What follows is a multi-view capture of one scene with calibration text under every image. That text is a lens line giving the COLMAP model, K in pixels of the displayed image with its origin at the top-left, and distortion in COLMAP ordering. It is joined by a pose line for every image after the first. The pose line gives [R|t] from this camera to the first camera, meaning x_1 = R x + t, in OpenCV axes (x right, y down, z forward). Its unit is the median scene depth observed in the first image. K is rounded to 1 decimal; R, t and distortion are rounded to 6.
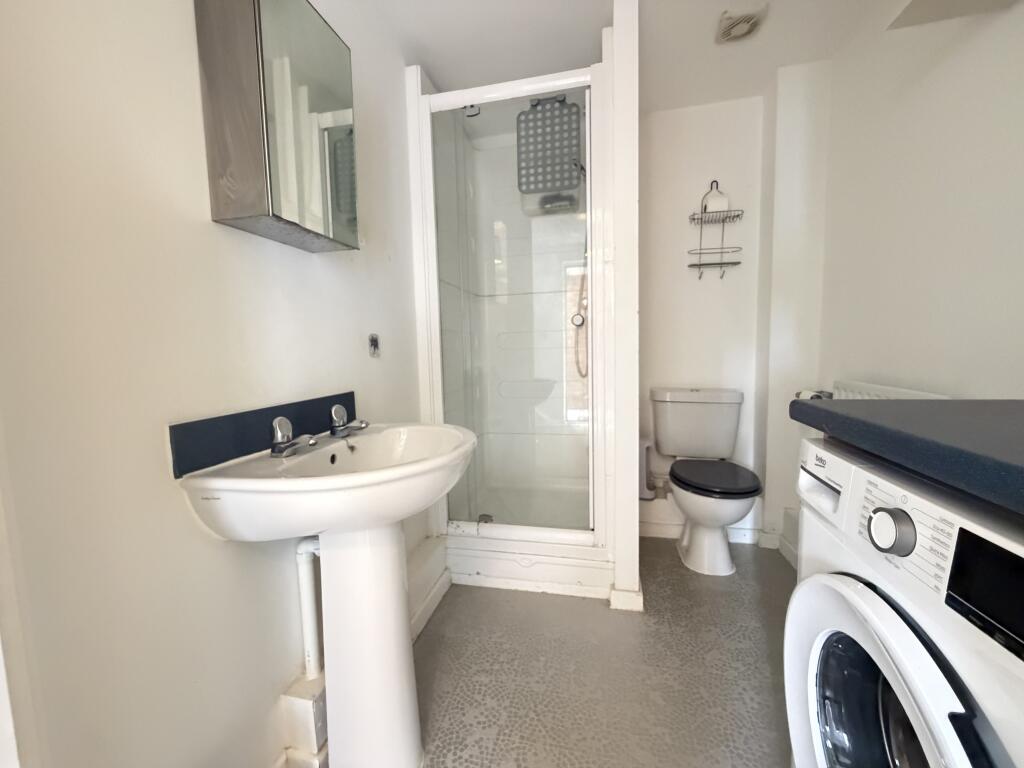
lens RADIAL K [[410.5, 0, 511.0], [0, 410.5, 383.3], [0, 0, 1]] dist [0.000229, 0.000002]
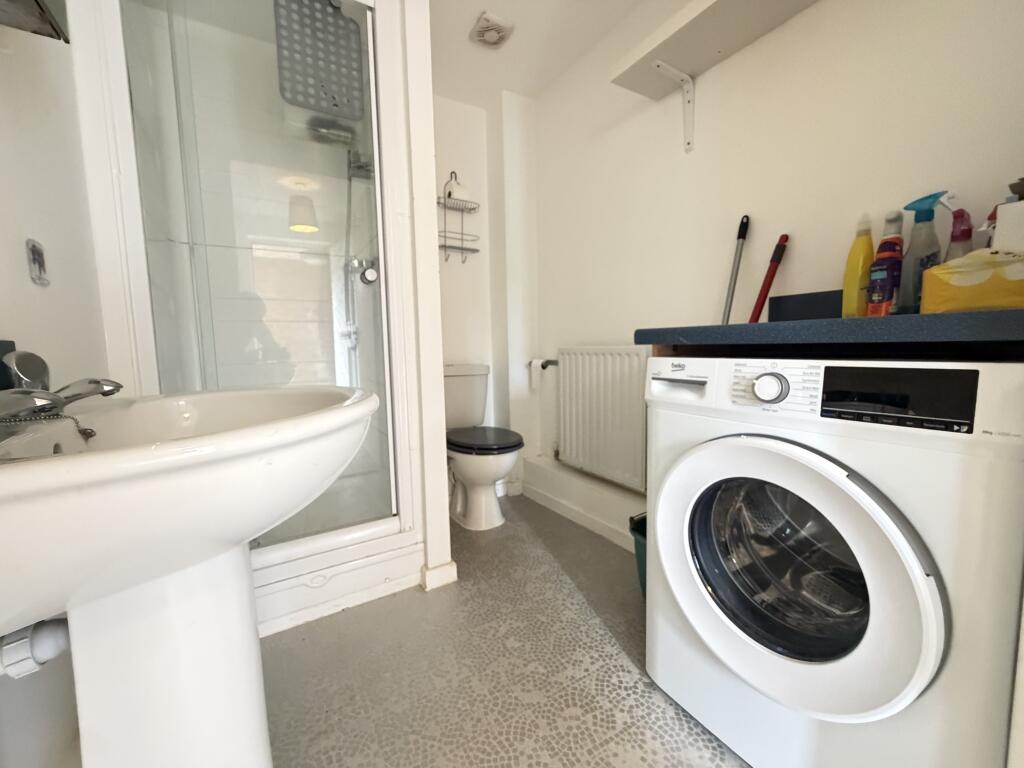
lens RADIAL K [[410.5, 0, 511.8], [0, 410.5, 382.0], [0, 0, 1]] dist [0.000229, 0.000002]
pose [[0.716239, -0.054396, 0.695732, -0.241317], [0.066837, 0.997721, 0.009199, 0.083572], [-0.694647, 0.039912, 0.718243, 0.185985]]
